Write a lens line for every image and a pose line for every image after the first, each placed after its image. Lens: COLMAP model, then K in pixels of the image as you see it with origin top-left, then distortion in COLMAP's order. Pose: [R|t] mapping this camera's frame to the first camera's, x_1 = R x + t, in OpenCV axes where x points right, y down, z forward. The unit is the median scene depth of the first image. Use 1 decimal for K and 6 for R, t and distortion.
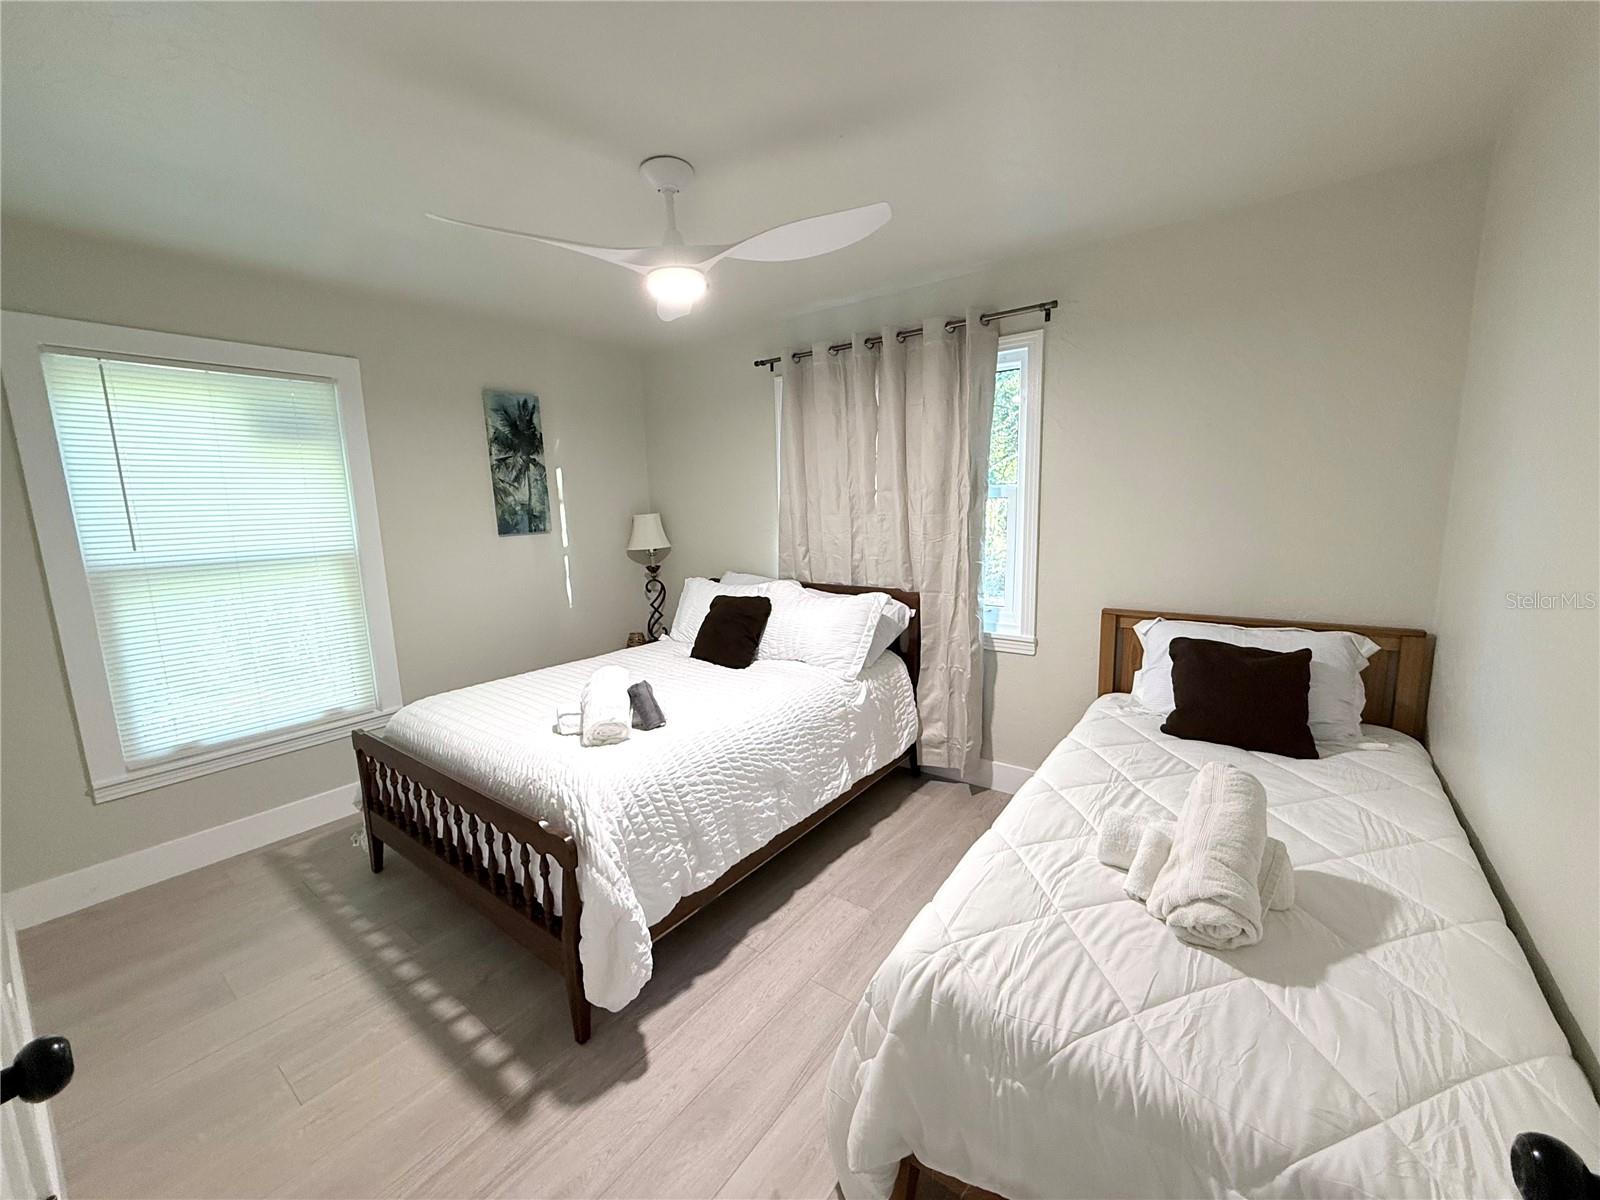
lens RADIAL K [[639.8, 0, 796.4], [0, 639.8, 601.0], [0, 0, 1]] dist [-0.001176, 0.000197]
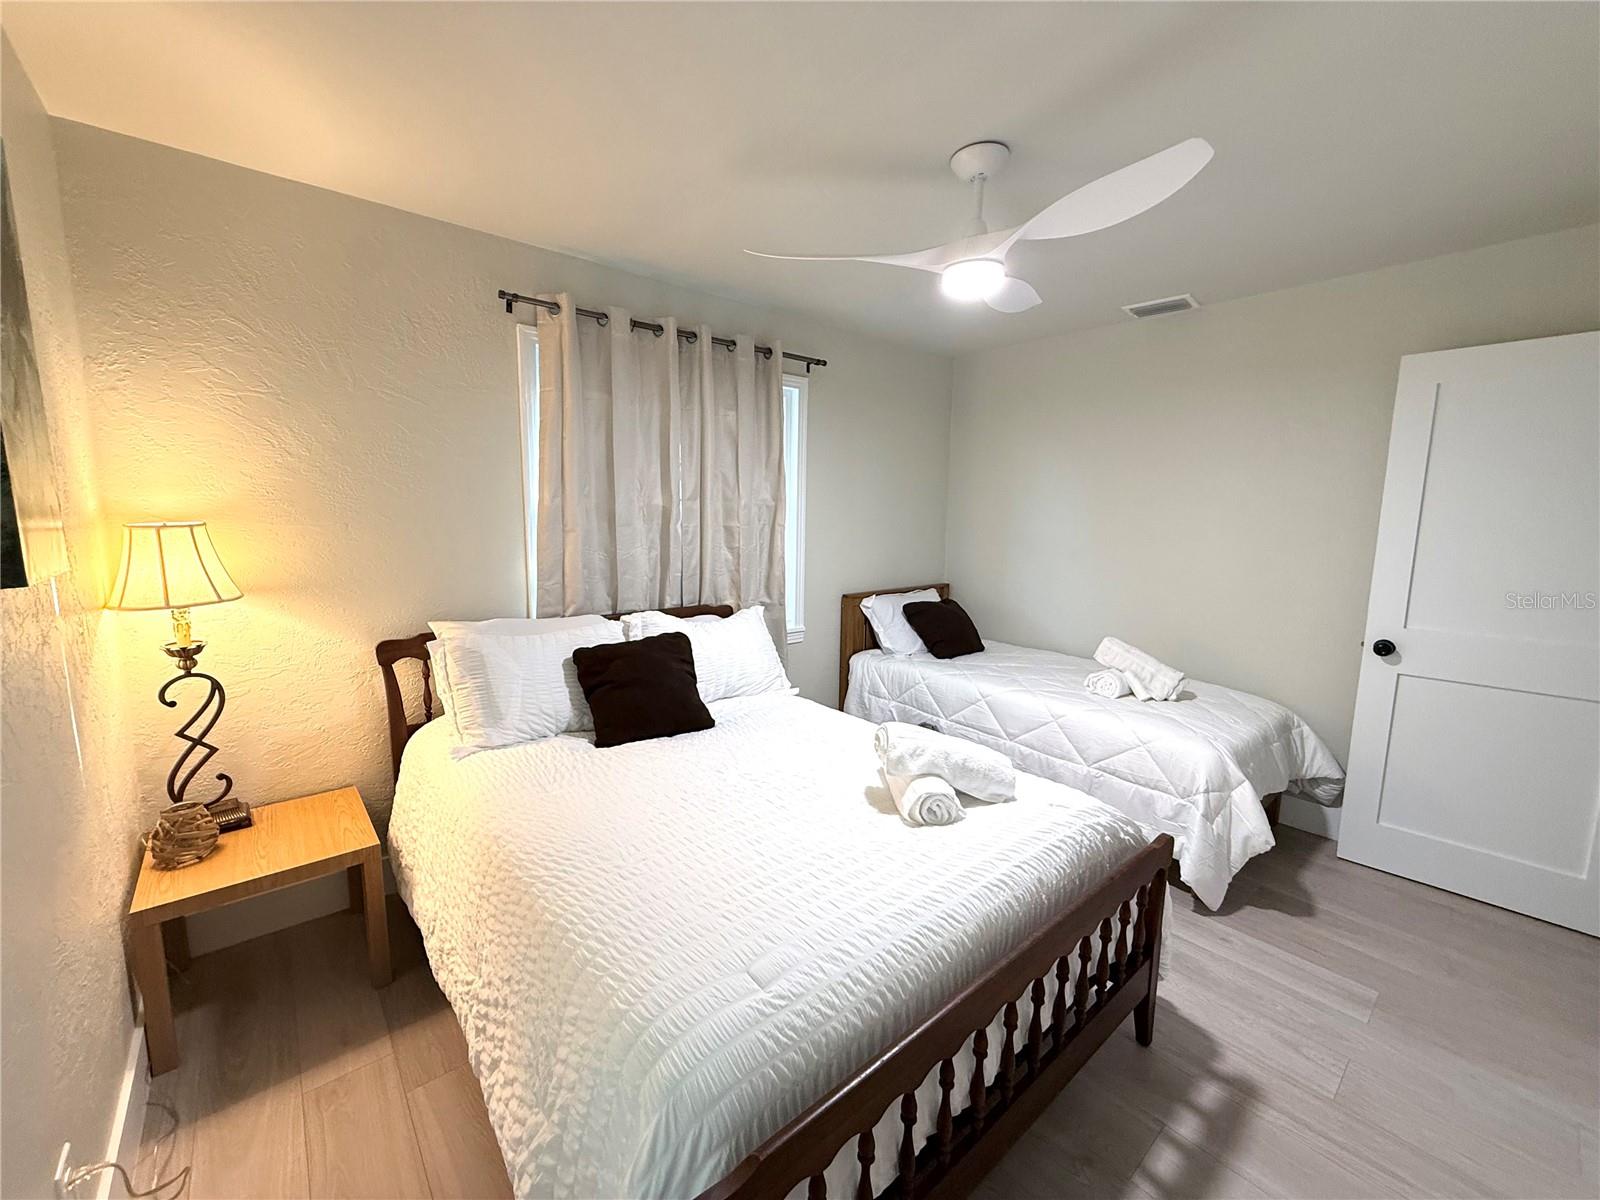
lens RADIAL K [[639.8, 0, 796.7], [0, 639.8, 598.4], [0, 0, 1]] dist [-0.001176, 0.000197]
pose [[0.216209, -0.101051, 0.971104, -0.857098], [0.139038, 0.987679, 0.071820, -0.090658], [-0.966396, 0.119492, 0.227595, 0.771600]]
